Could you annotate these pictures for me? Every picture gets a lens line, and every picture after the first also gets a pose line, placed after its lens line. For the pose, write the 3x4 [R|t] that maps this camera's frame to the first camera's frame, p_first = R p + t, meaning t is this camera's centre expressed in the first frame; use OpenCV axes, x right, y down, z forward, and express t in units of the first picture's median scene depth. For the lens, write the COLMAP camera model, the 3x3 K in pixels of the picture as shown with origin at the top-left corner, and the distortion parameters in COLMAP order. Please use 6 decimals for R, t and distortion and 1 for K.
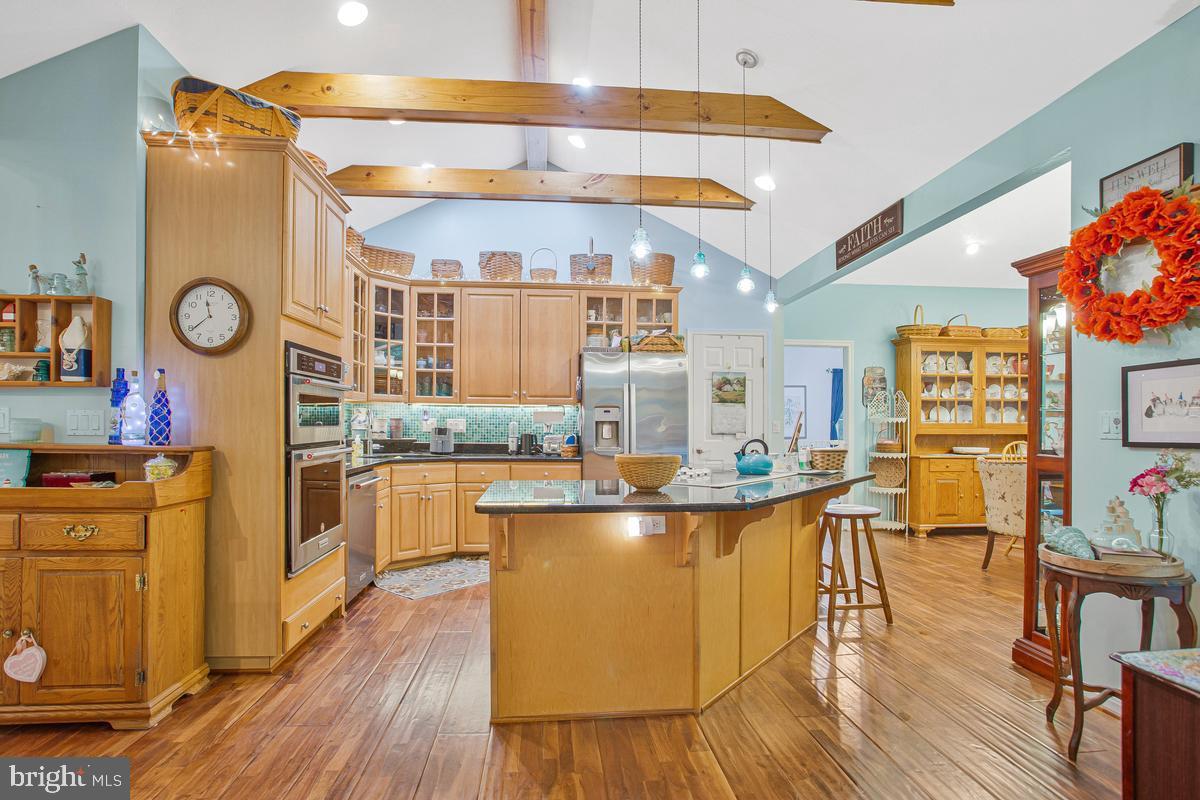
lens RADIAL K [[591.1, 0, 607.2], [0, 591.1, 439.6], [0, 0, 1]] dist [-0.052039, 0.000461]
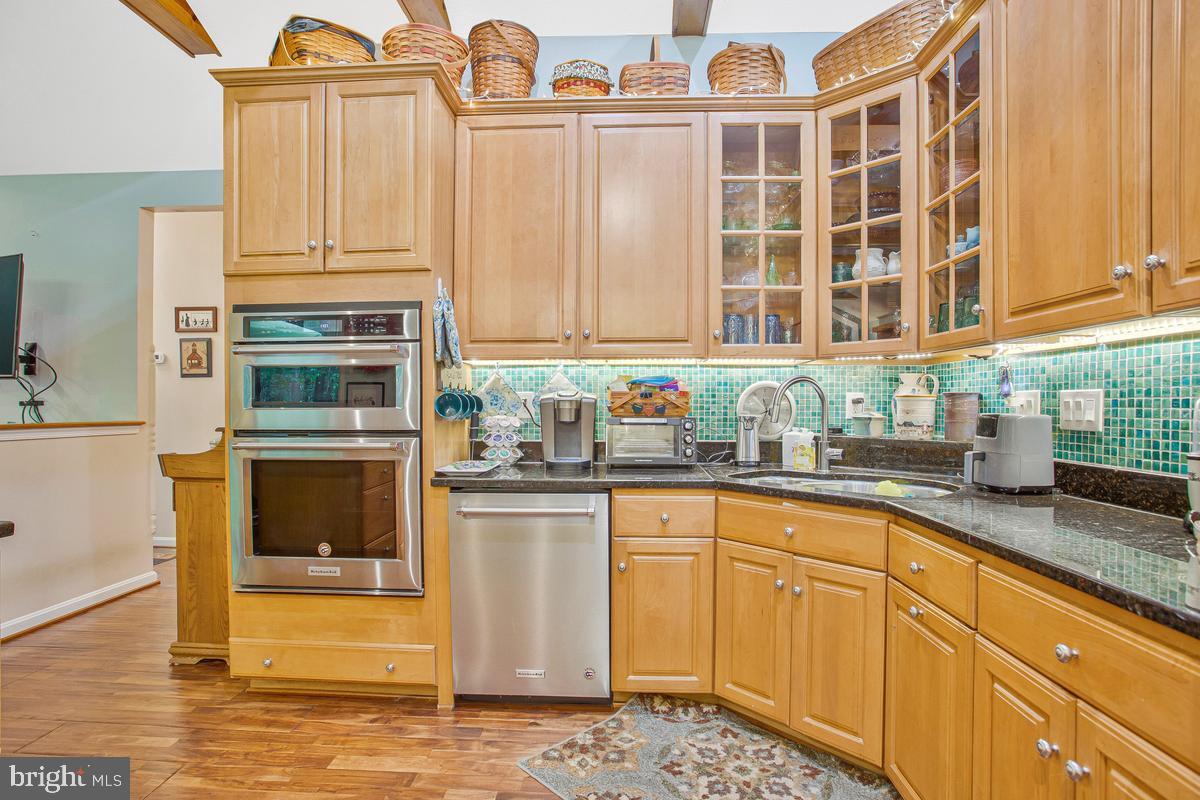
lens RADIAL K [[615.2, 0, 600.0], [0, 615.2, 400.0], [0, 0, 1]] dist [-0.063904, 0.029435]
pose [[-0.164330, -0.015986, -0.986276, 0.115900], [-0.022314, 0.999673, -0.012485, -0.019588], [0.986153, 0.019956, -0.164633, 0.827004]]
